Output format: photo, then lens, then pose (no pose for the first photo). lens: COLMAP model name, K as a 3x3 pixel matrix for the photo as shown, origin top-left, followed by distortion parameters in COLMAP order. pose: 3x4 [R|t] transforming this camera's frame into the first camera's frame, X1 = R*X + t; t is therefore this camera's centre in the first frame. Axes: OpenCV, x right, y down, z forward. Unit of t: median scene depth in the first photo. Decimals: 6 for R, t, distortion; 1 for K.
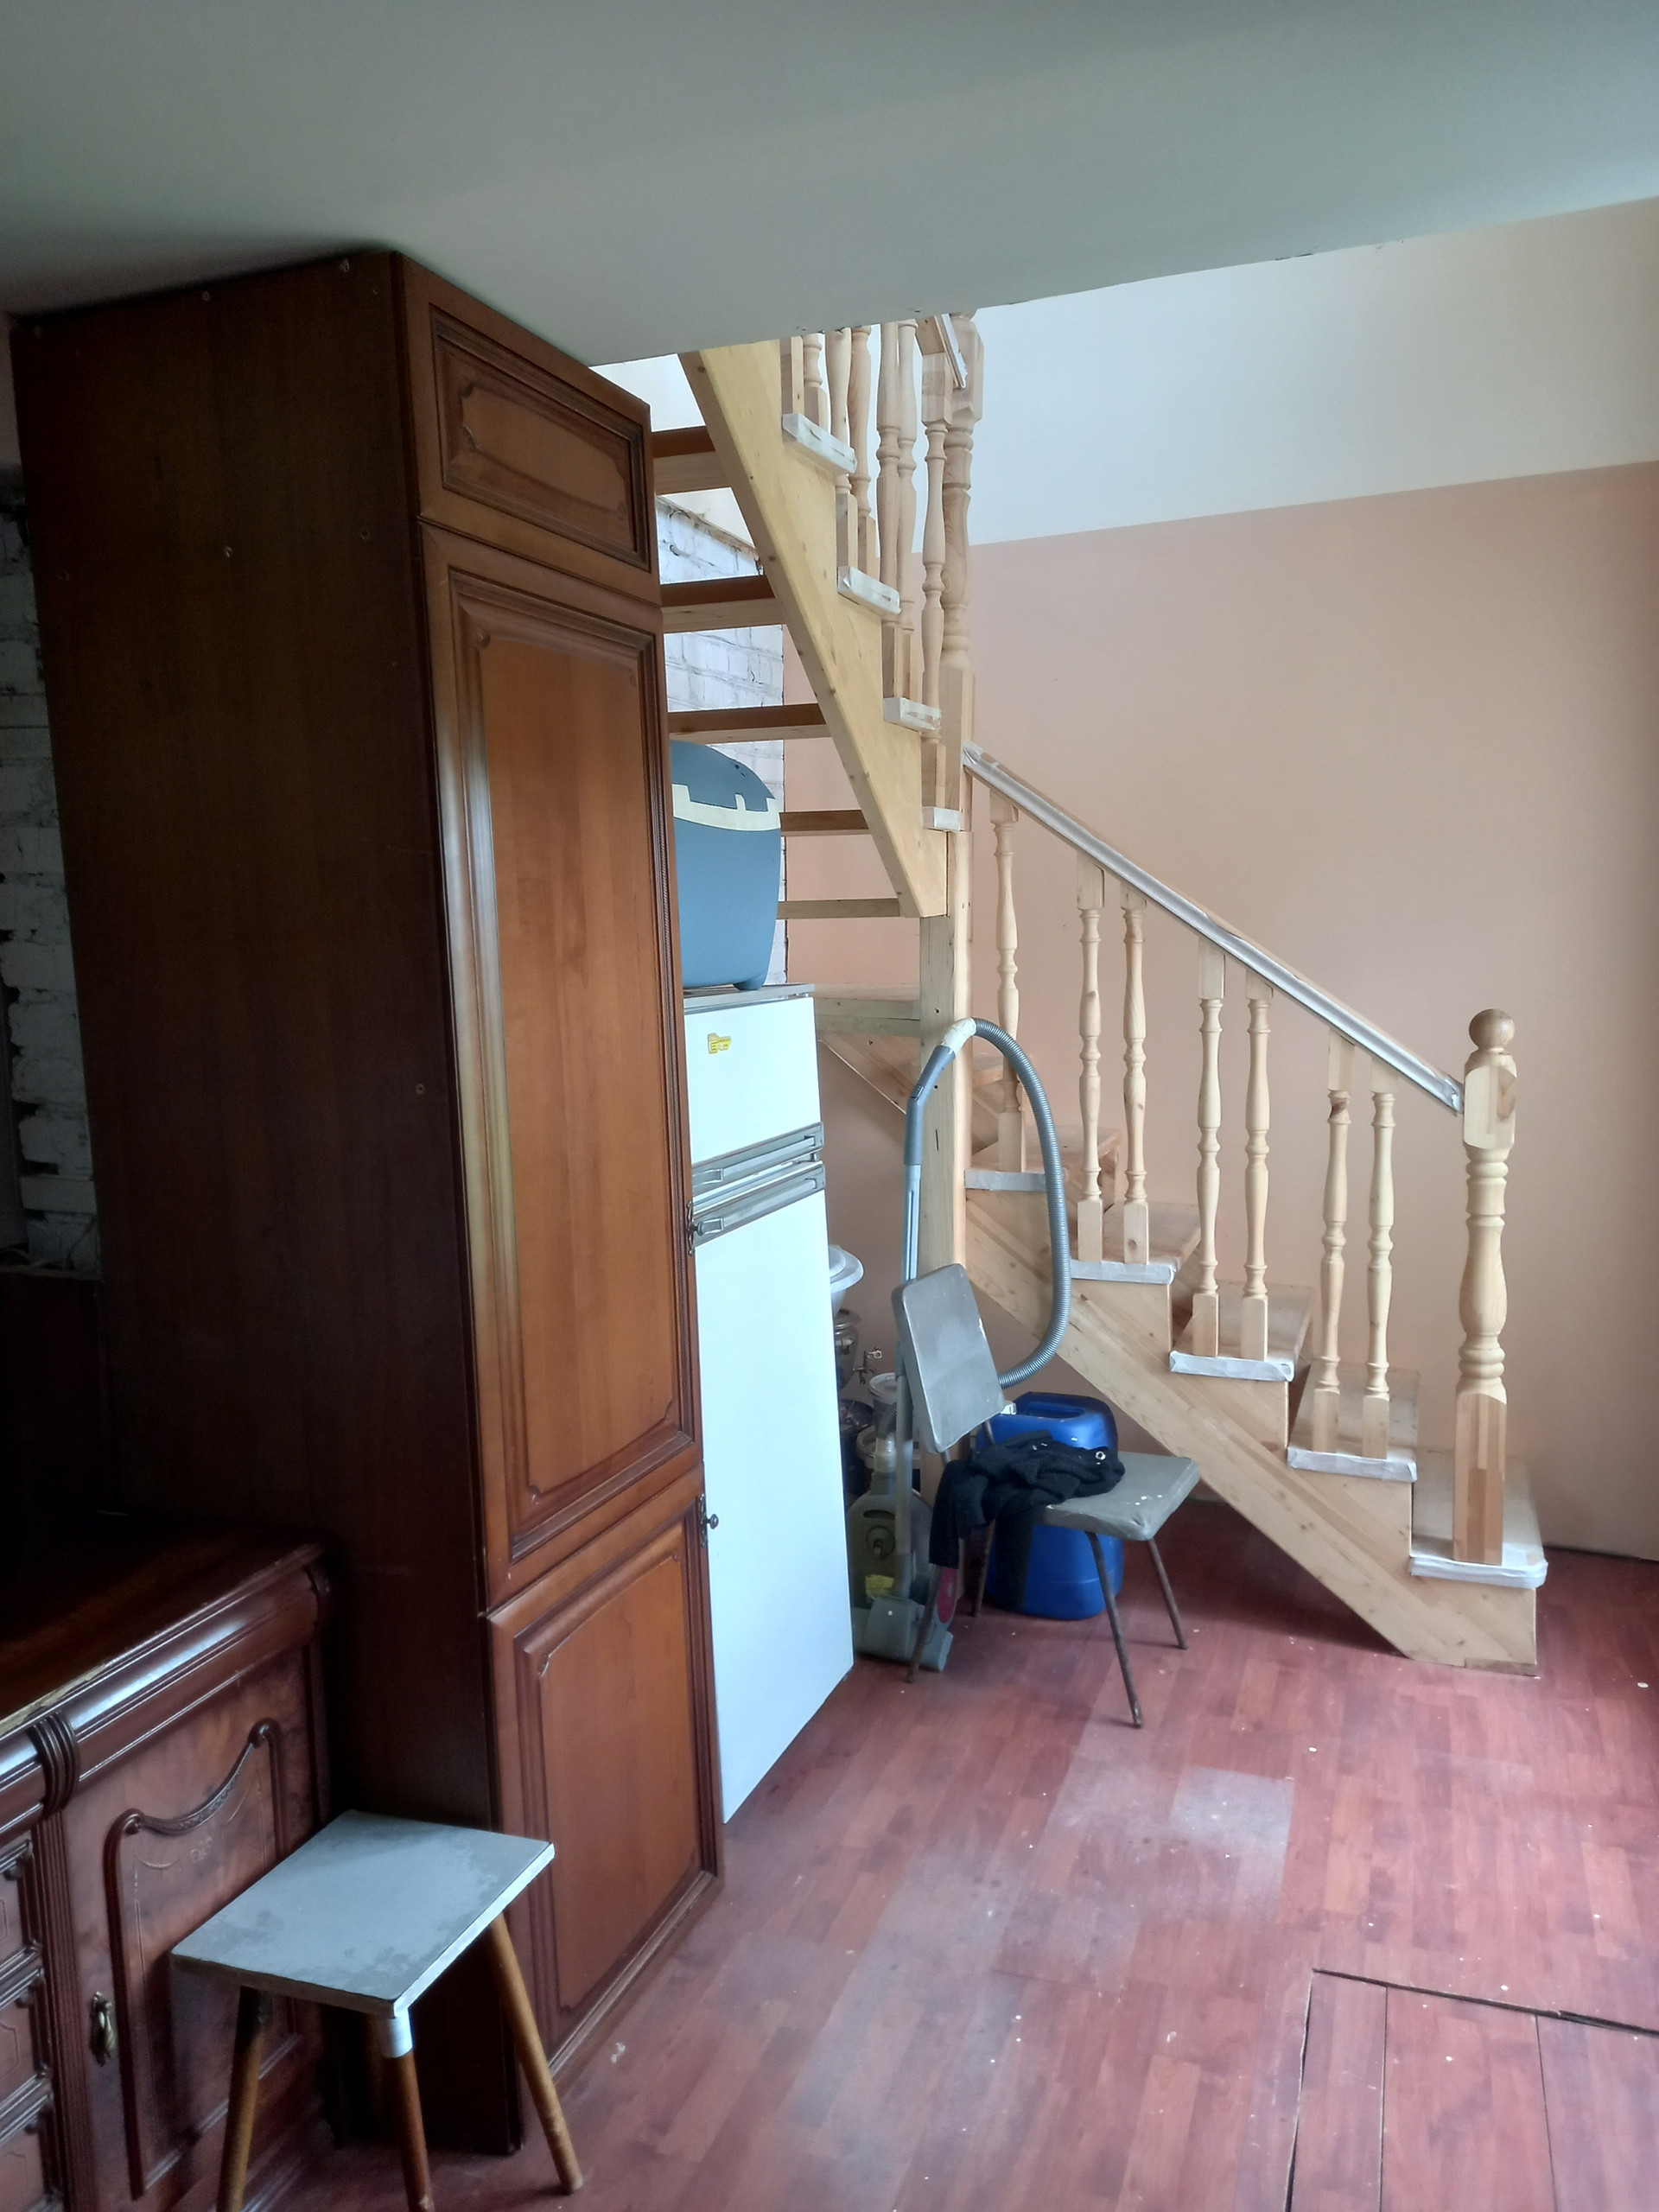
lens RADIAL K [[1572.1, 0, 835.5], [0, 1572.1, 1112.7], [0, 0, 1]] dist [0.030051, 0.007852]
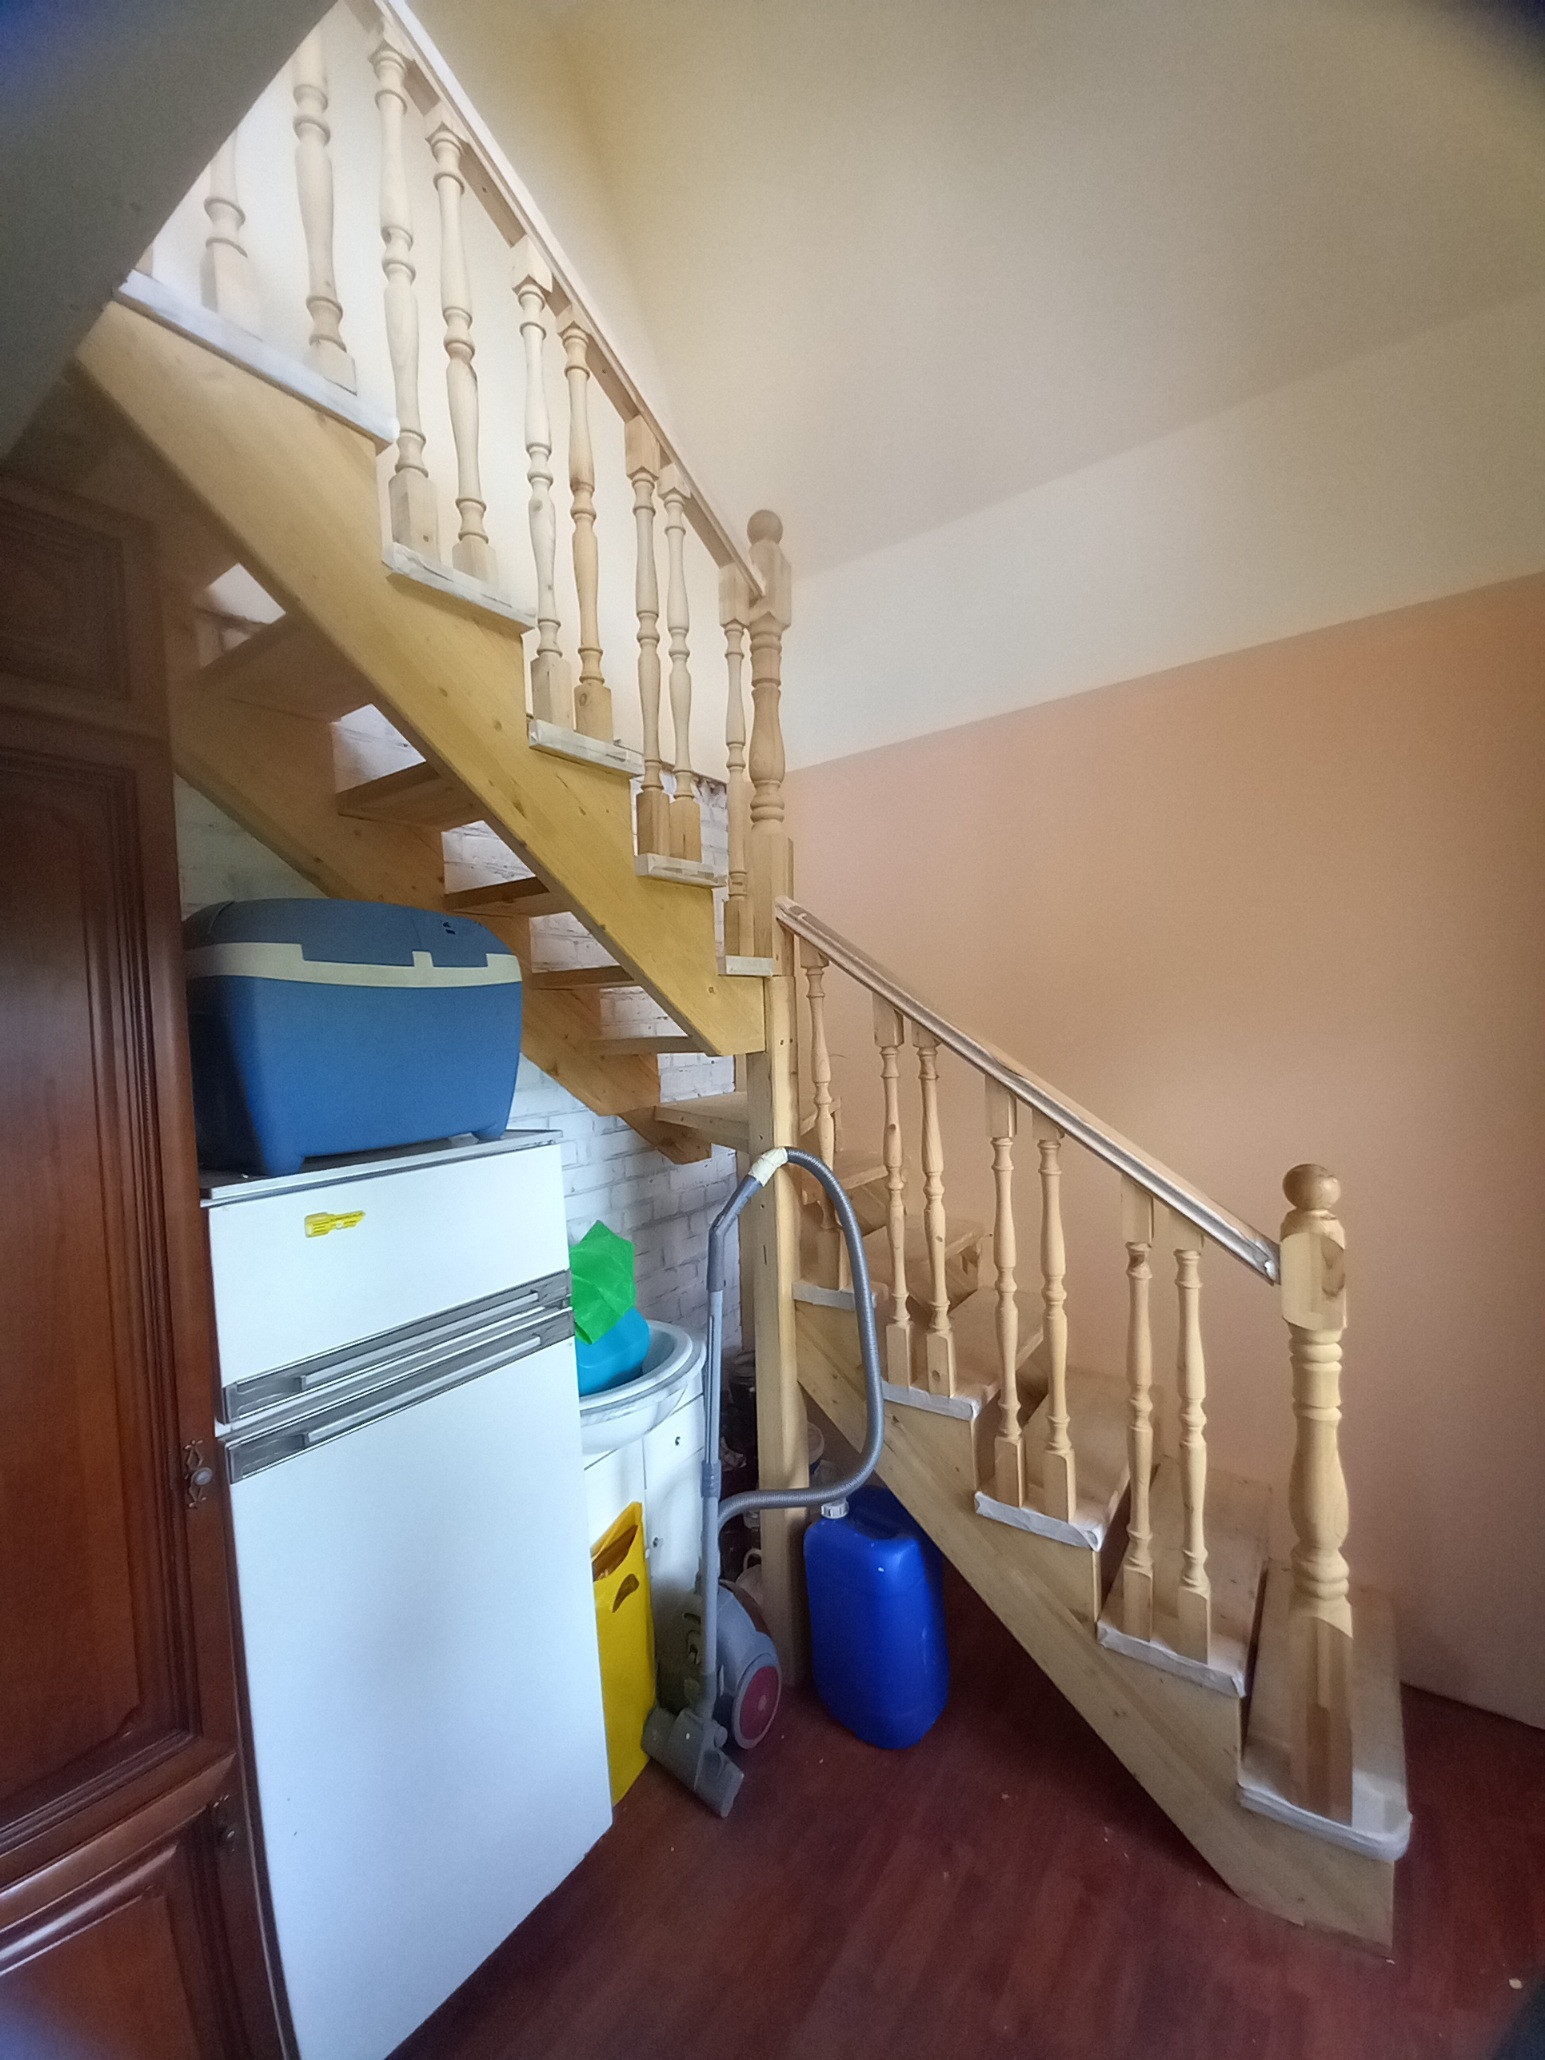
lens RADIAL K [[827.7, 0, 763.6], [0, 827.7, 1035.7], [0, 0, 1]] dist [-0.014821, -0.003342]
pose [[0.972062, -0.016603, -0.234138, 0.219954], [-0.007723, 0.994693, -0.102599, -0.082441], [0.234599, 0.101541, 0.966774, 0.466036]]
